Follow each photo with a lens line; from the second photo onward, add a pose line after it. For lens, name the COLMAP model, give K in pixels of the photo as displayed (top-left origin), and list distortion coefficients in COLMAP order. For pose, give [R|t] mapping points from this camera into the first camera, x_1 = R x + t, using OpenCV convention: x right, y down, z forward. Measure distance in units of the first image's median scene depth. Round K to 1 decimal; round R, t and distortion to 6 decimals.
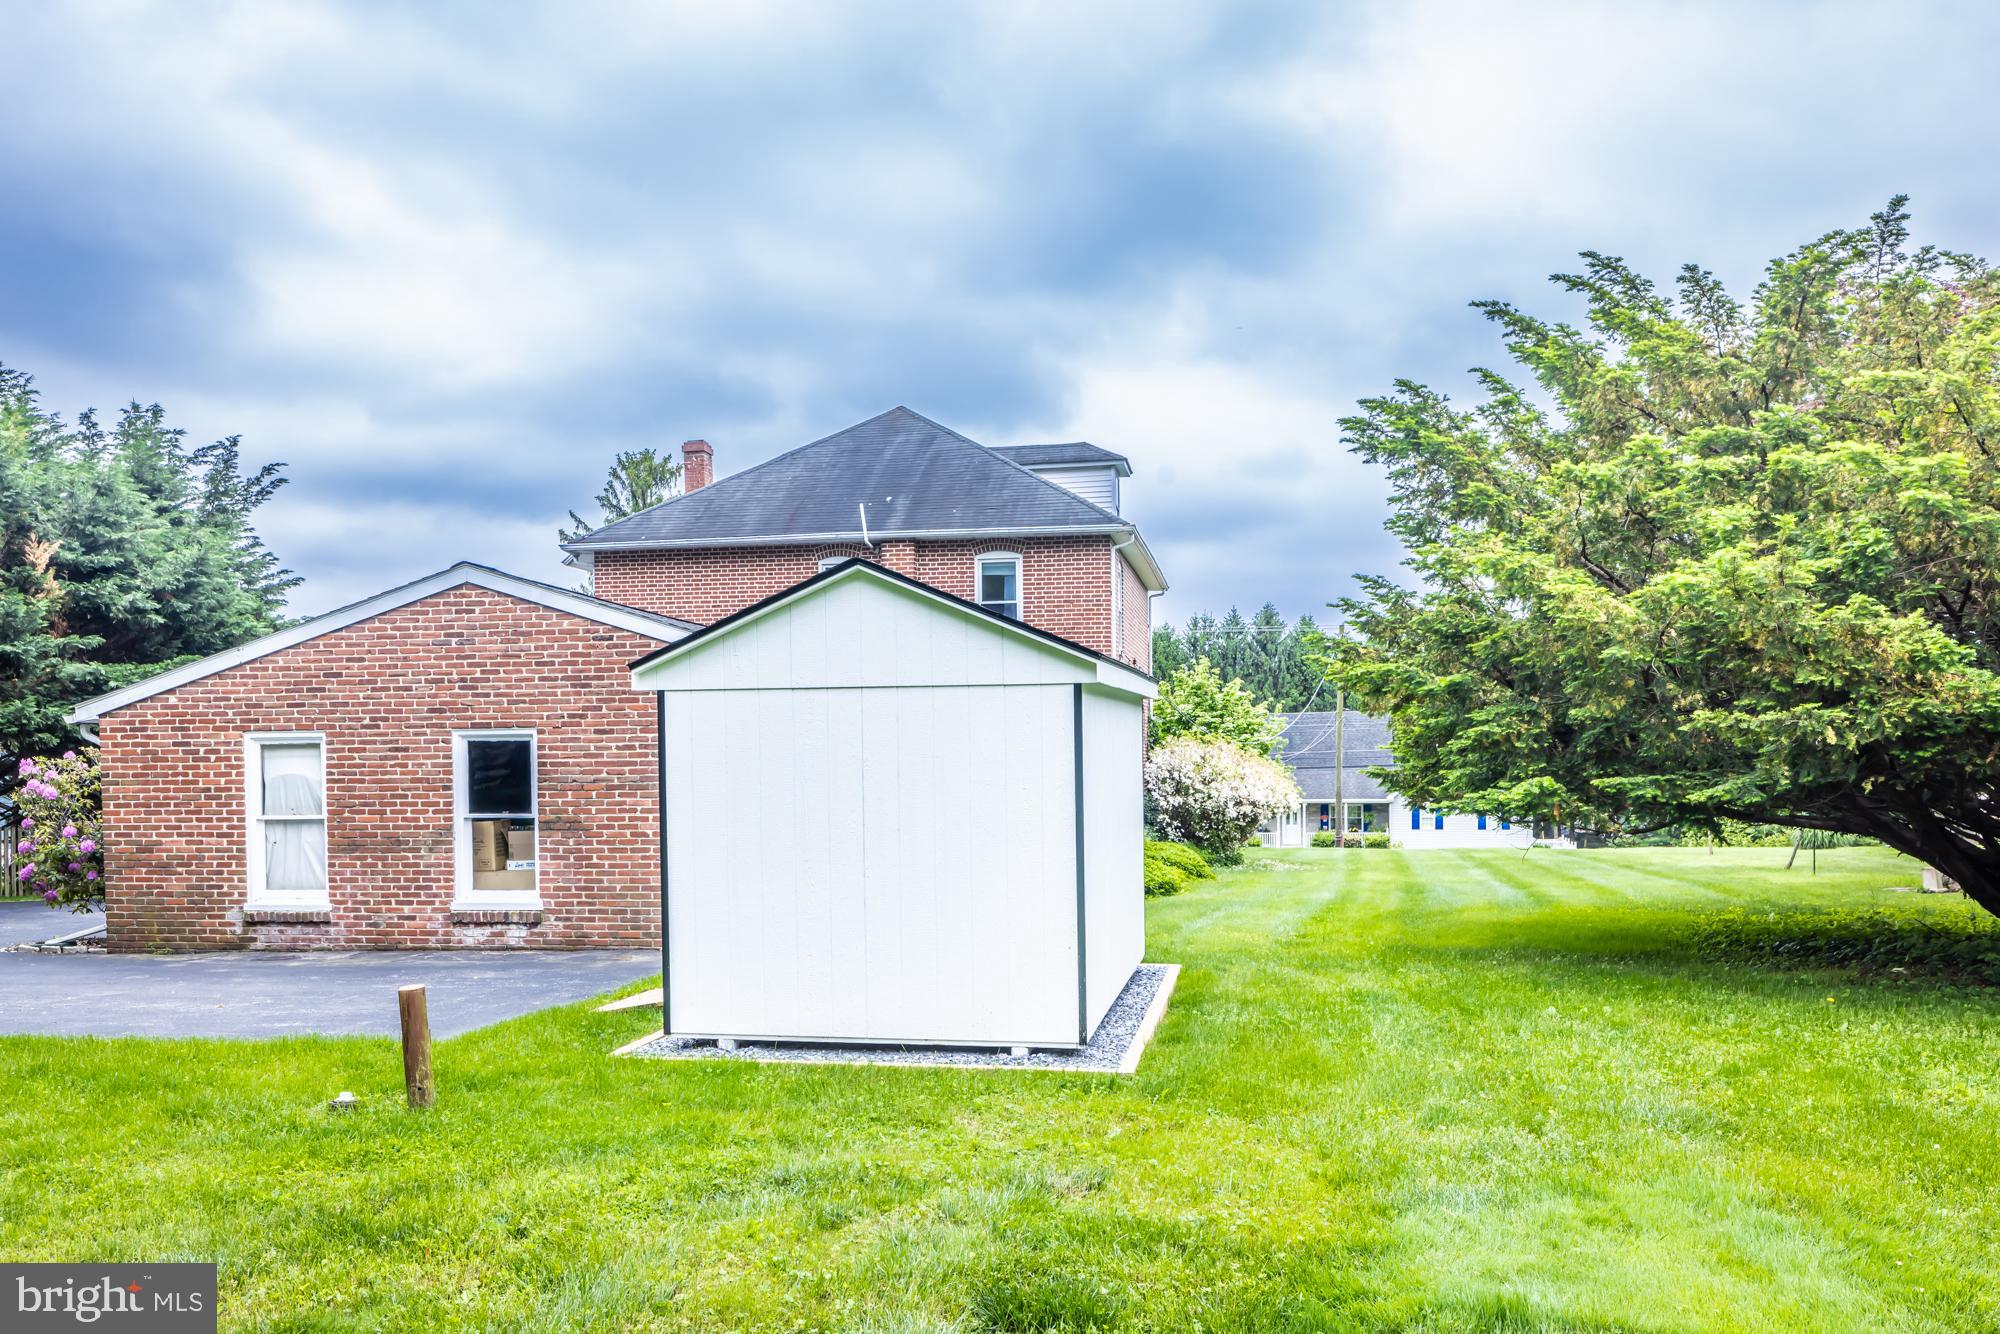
lens RADIAL K [[1561.8, 0, 1045.3], [0, 1561.8, 802.1], [0, 0, 1]] dist [-0.002196, 0.002183]
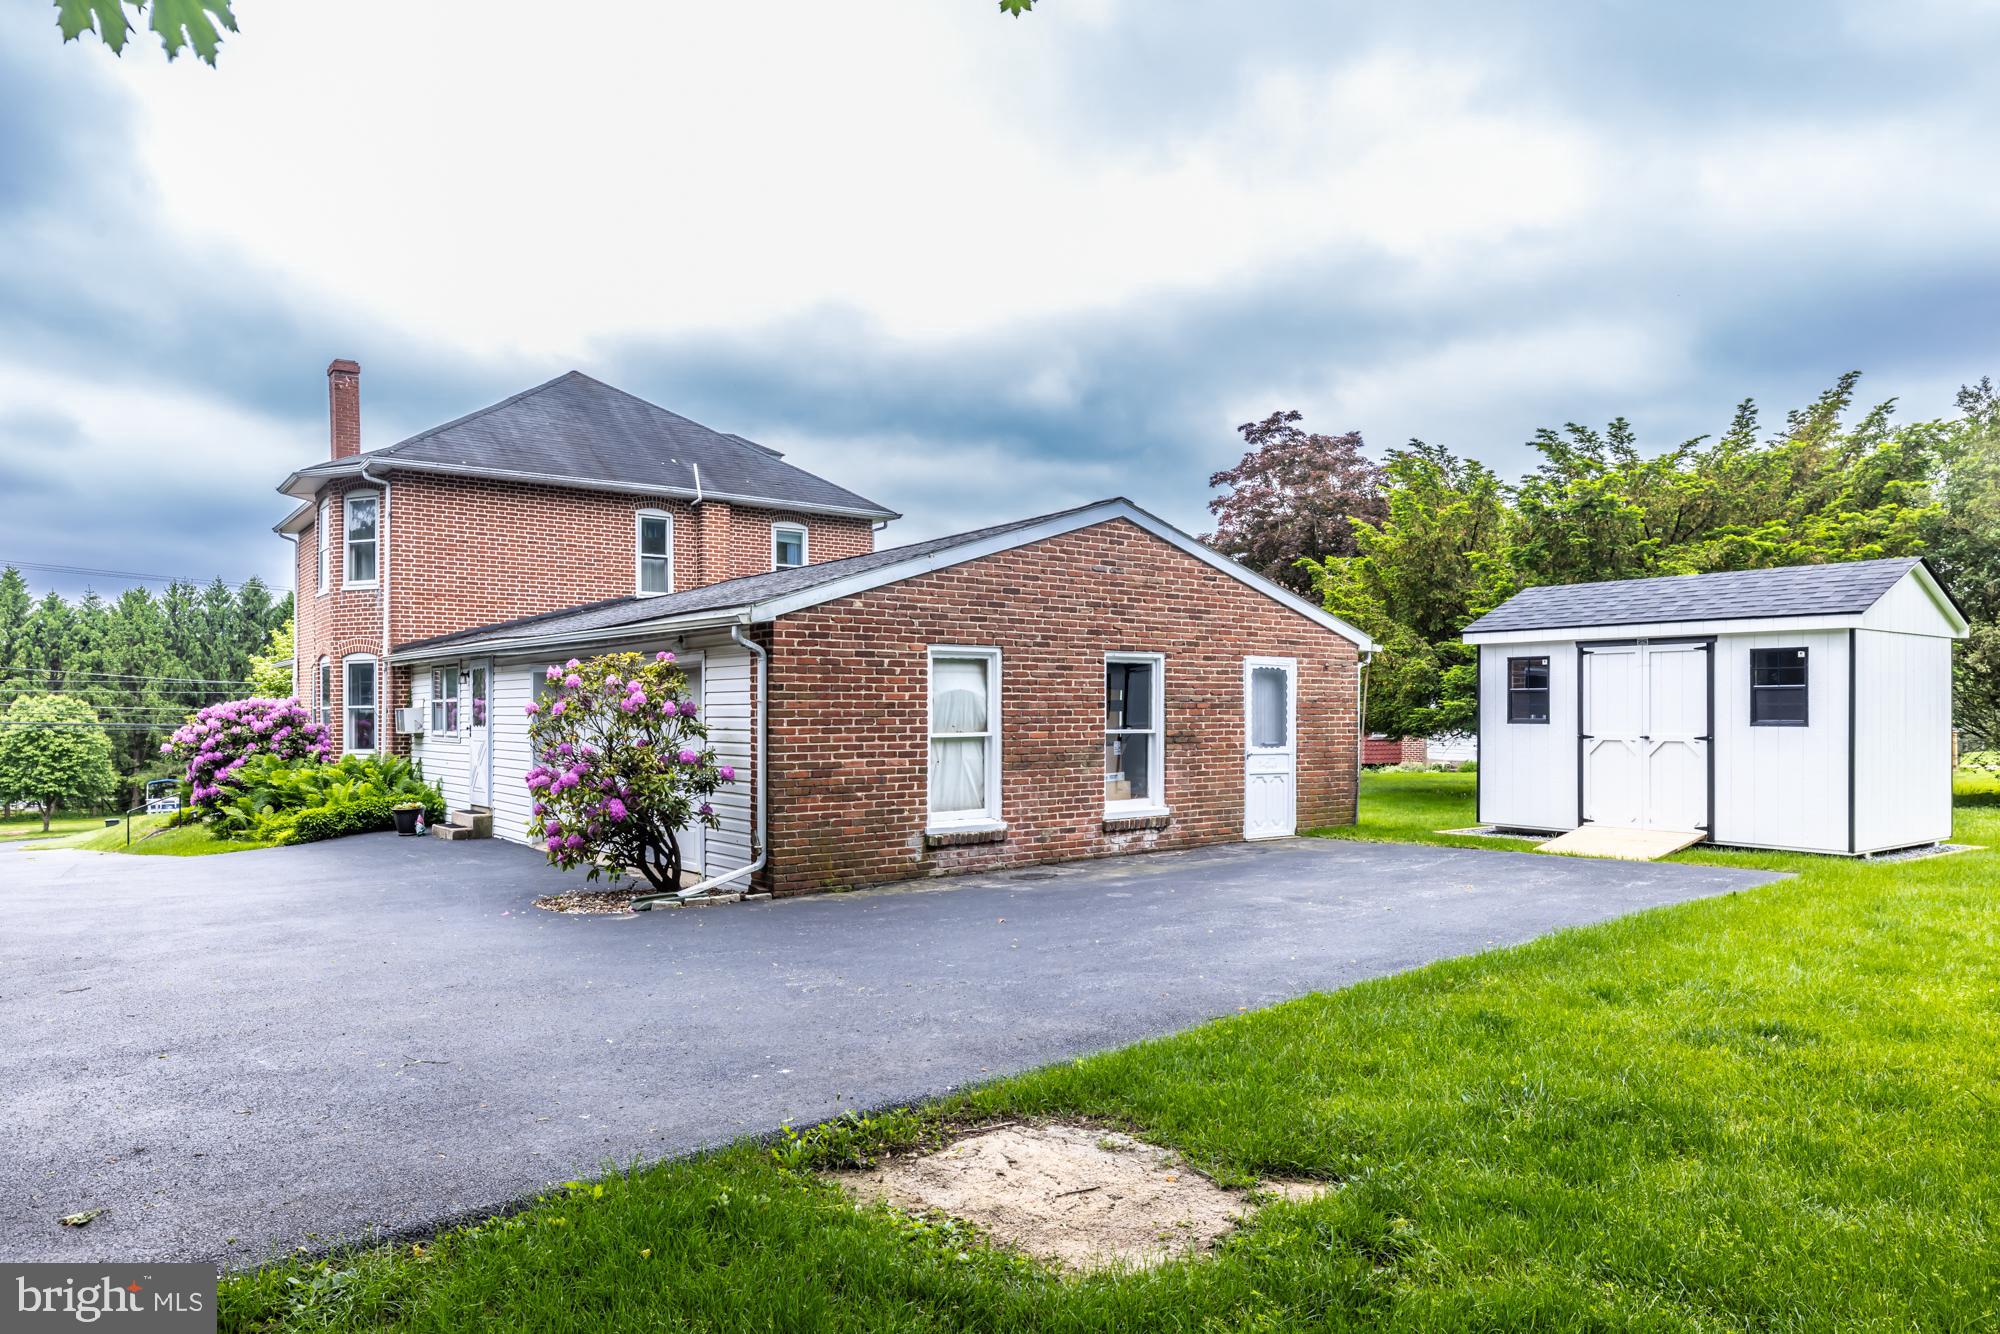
lens RADIAL K [[1236.8, 0, 967.7], [0, 1236.8, 719.1], [0, 0, 1]] dist [-0.002128, -0.000827]
pose [[0.700410, 0.004626, 0.713726, -1.035141], [0.018865, 0.999510, -0.024992, 0.019334], [-0.713491, 0.030969, 0.699979, 0.467687]]
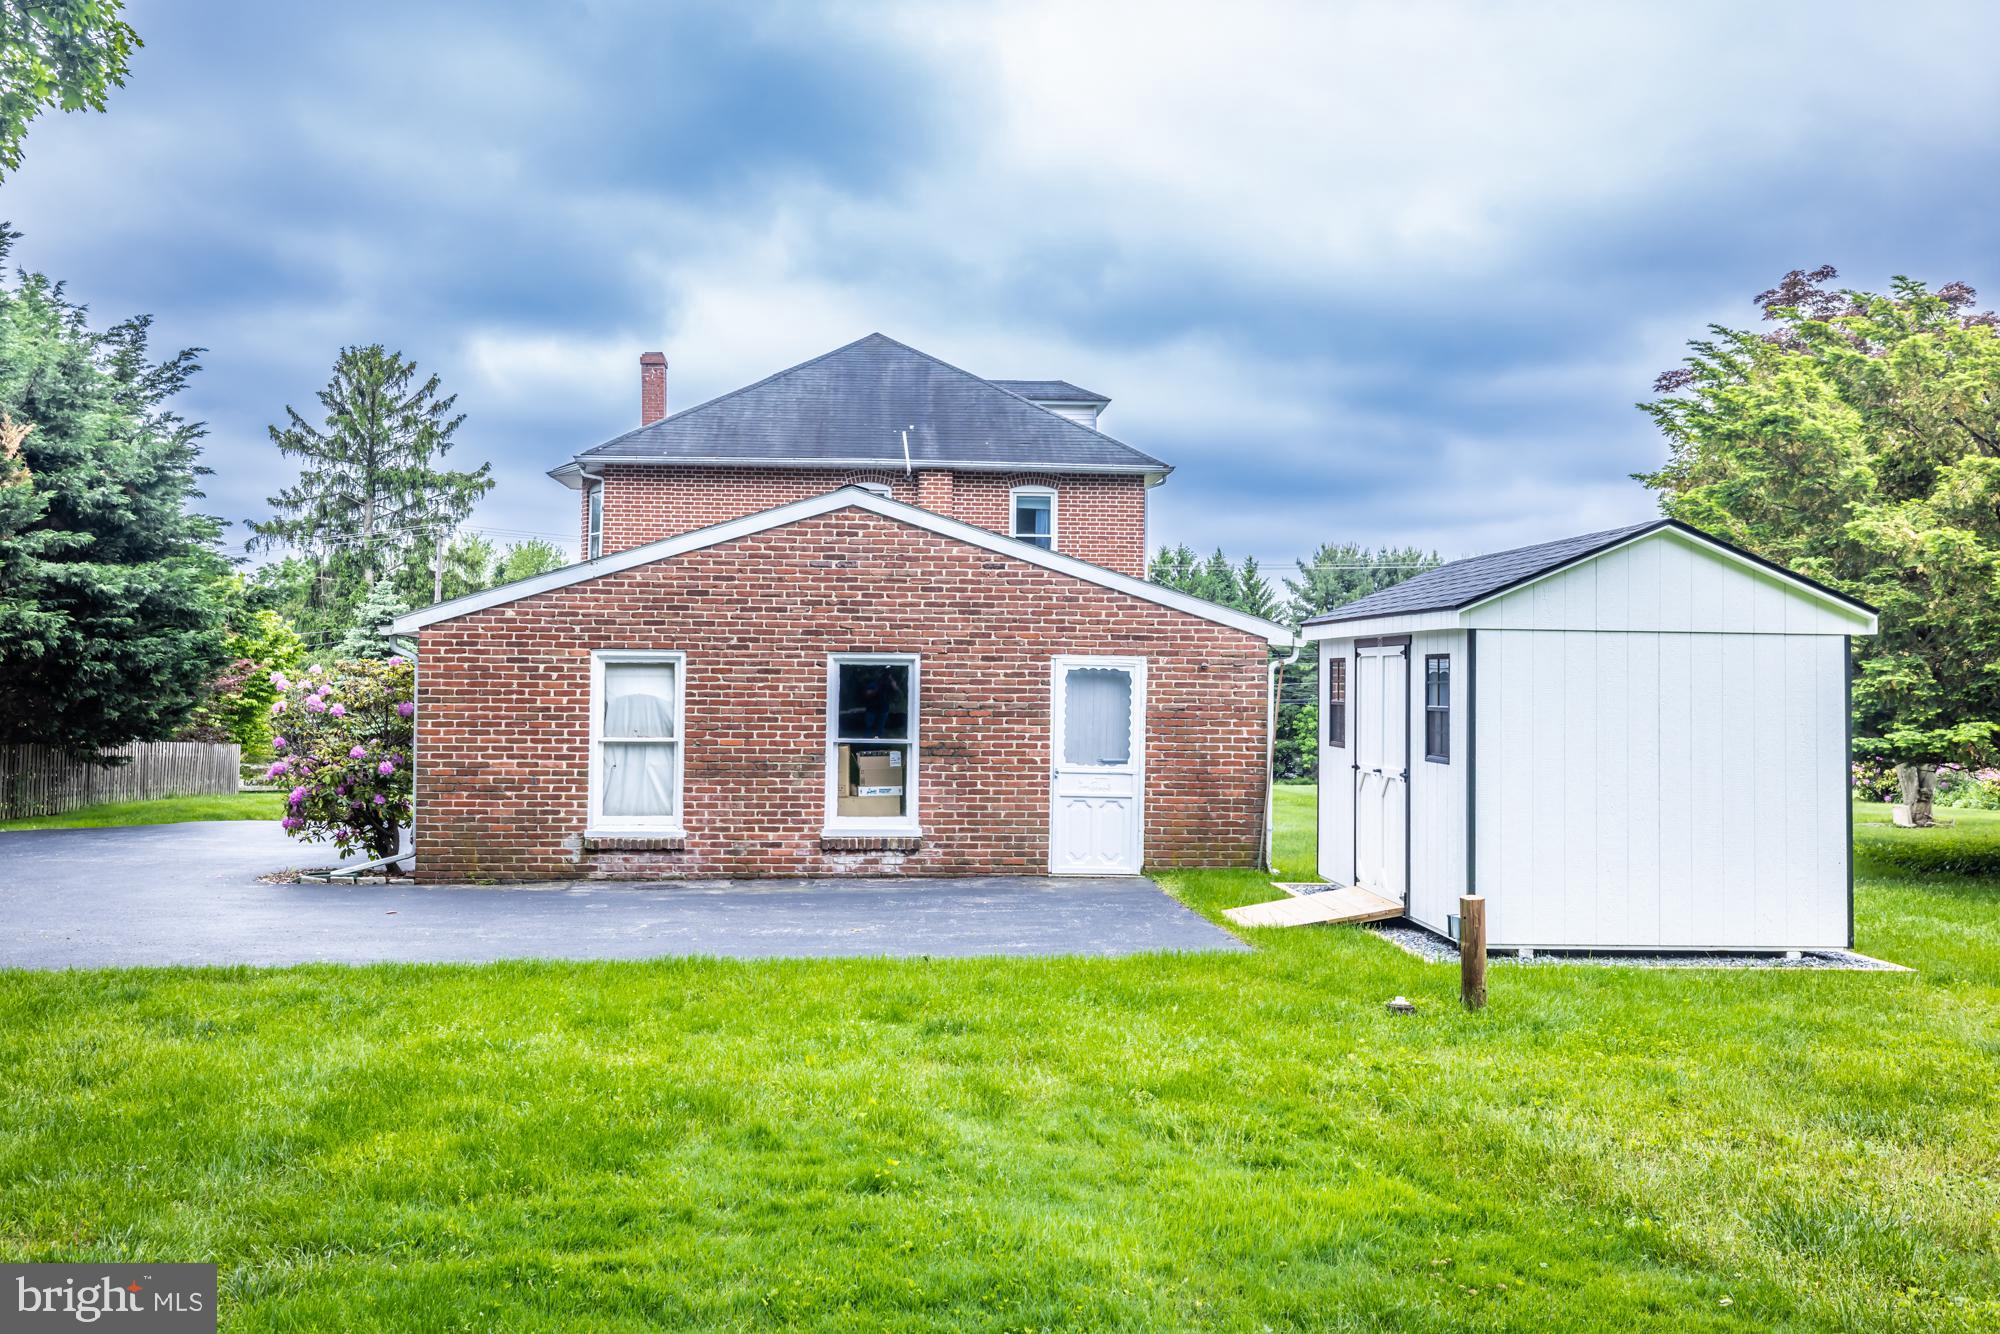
lens RADIAL K [[1623.1, 0, 990.0], [0, 1623.1, 647.8], [0, 0, 1]] dist [0.000742, -0.007407]
pose [[0.975544, 0.026075, 0.218254, -0.496441], [-0.014100, 0.998317, -0.056245, 0.006557], [-0.219354, 0.051792, 0.974270, -0.019694]]
